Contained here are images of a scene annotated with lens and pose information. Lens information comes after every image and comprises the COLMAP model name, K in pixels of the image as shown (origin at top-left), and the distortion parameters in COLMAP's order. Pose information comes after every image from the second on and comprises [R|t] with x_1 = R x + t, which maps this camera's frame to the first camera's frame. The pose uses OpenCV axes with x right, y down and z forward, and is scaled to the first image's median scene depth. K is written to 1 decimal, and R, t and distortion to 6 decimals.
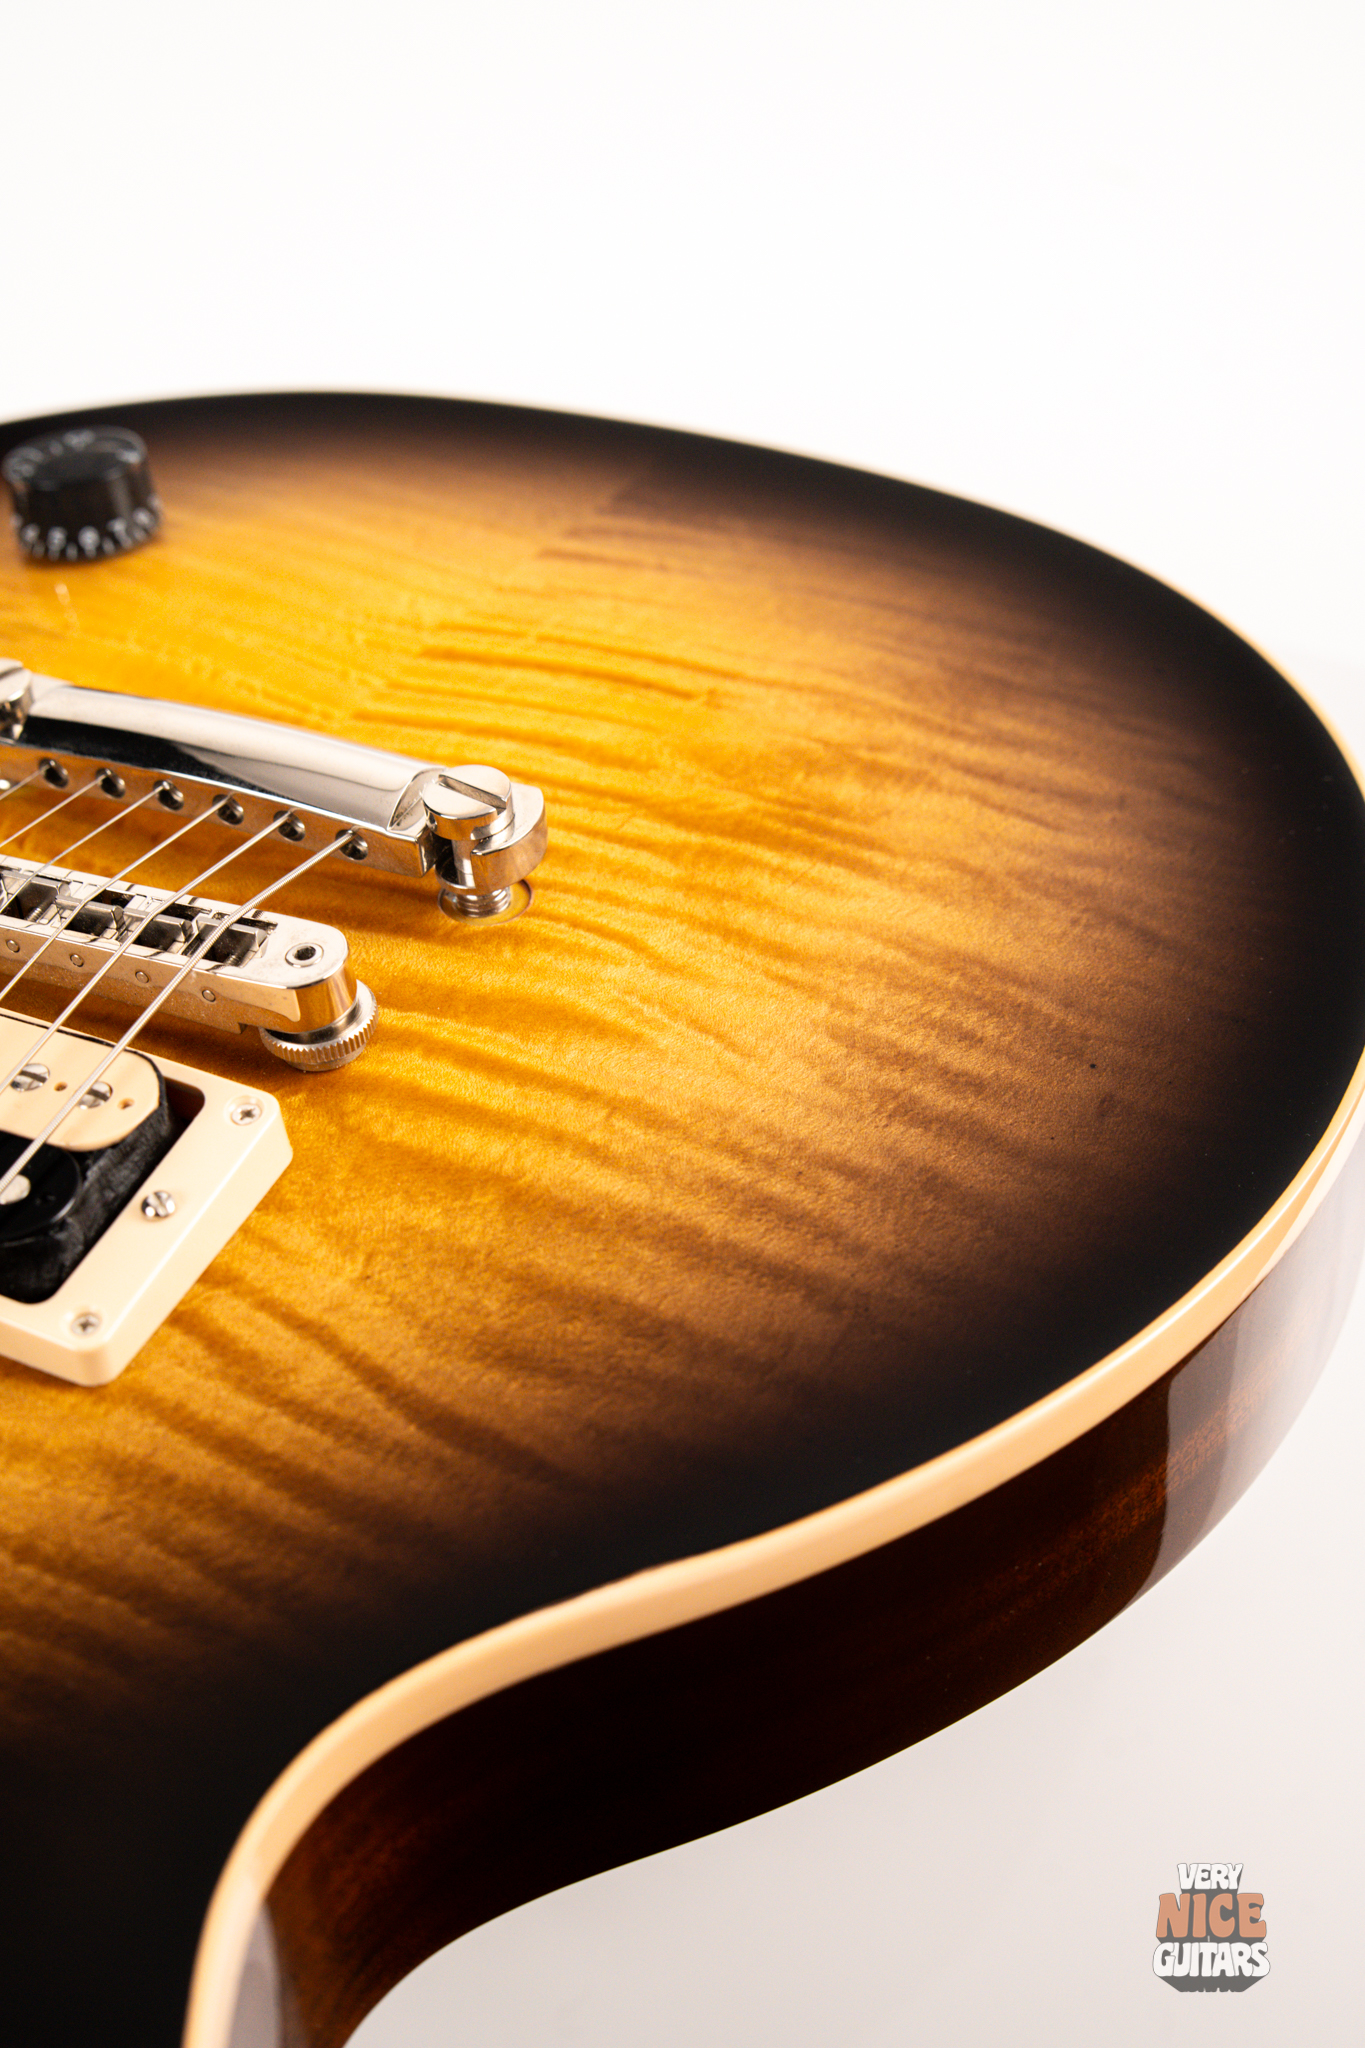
lens RADIAL K [[2941.2, 0, 700.7], [0, 2941.2, 1012.5], [0, 0, 1]] dist [0.046931, 0.000000]
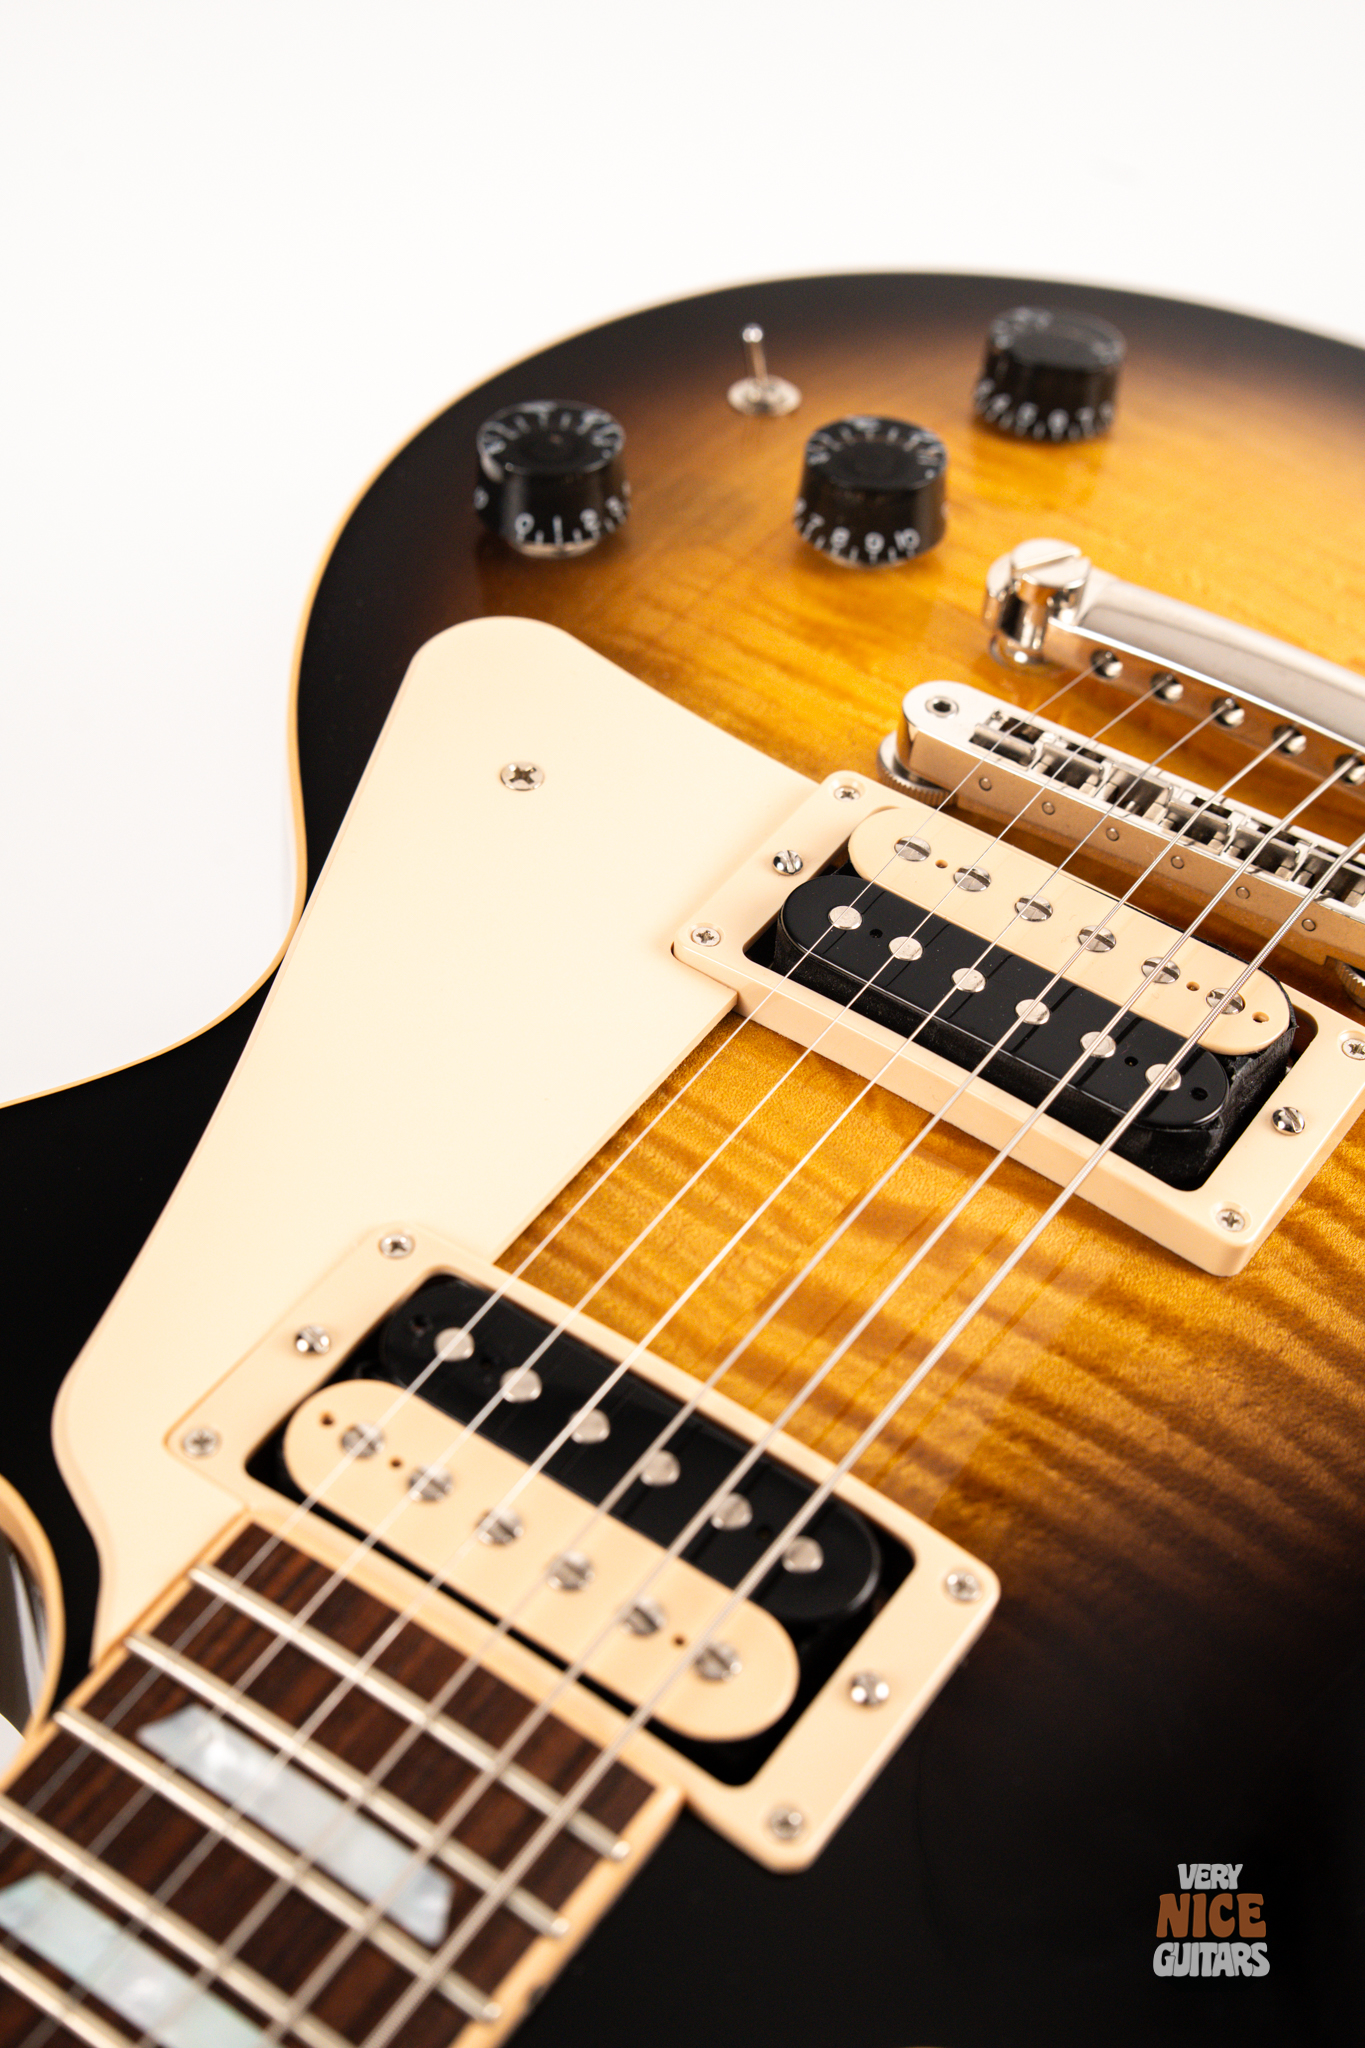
lens RADIAL K [[2941.2, 0, 666.8], [0, 2941.2, 1042.4], [0, 0, 1]] dist [0.046931, 0.000000]
pose [[0.976413, 0.215851, 0.005100, -0.386296], [-0.215678, 0.973988, 0.069496, 0.011431], [0.010033, -0.068956, 0.997569, -0.059119]]
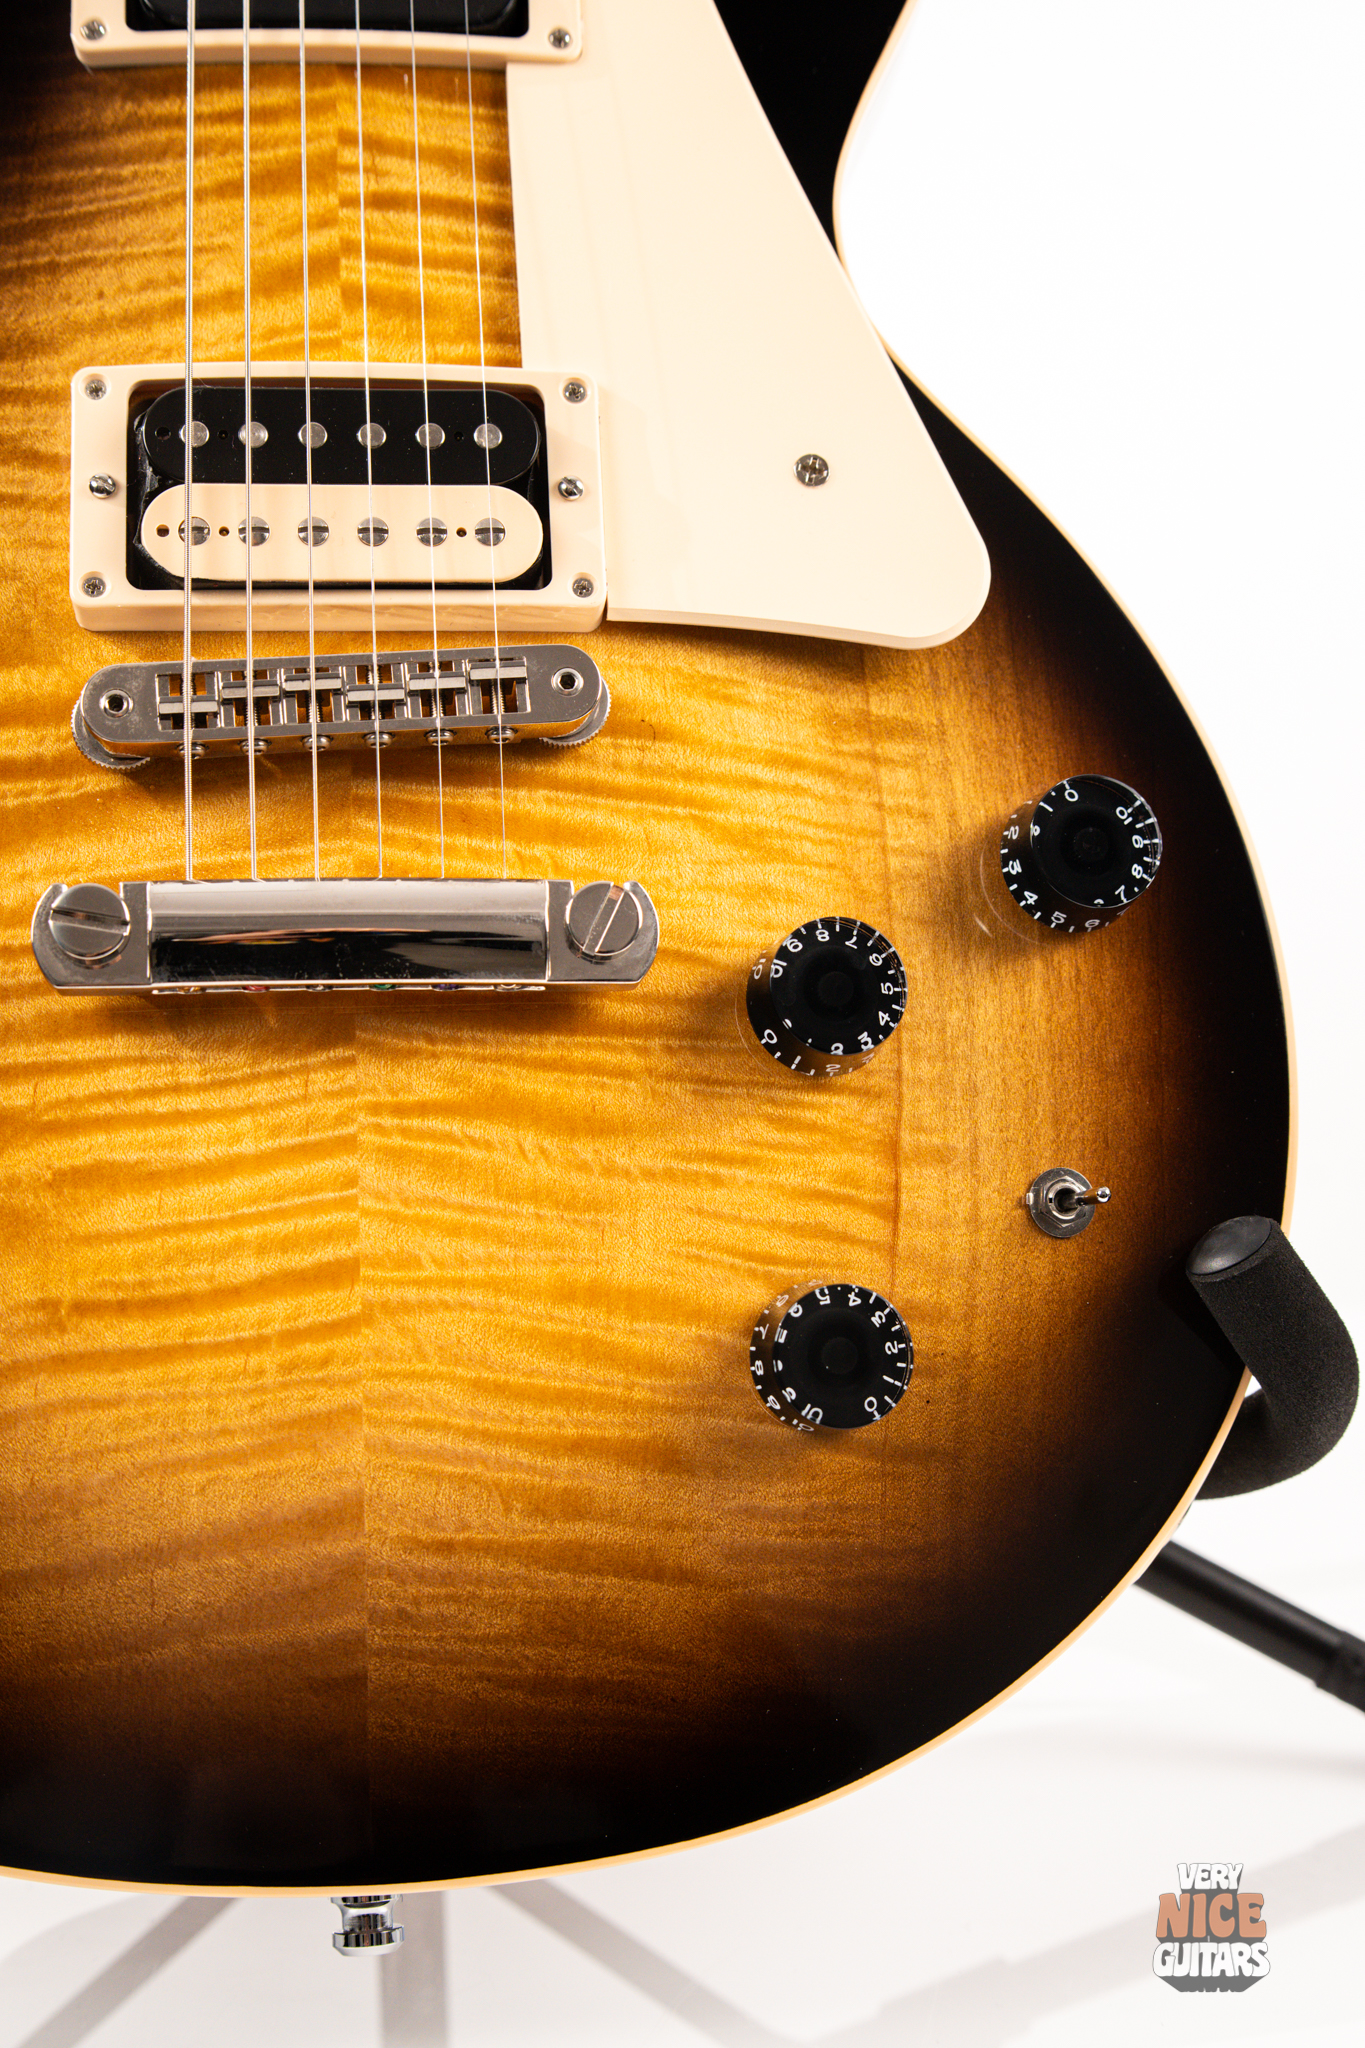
lens RADIAL K [[2941.2, 0, 693.9], [0, 2941.2, 1049.7], [0, 0, 1]] dist [0.046931, 0.000000]
pose [[-0.881081, 0.456137, -0.125036, -0.126167], [-0.342356, -0.432679, 0.834015, -1.188405], [0.326325, 0.777642, 0.537387, 0.520250]]
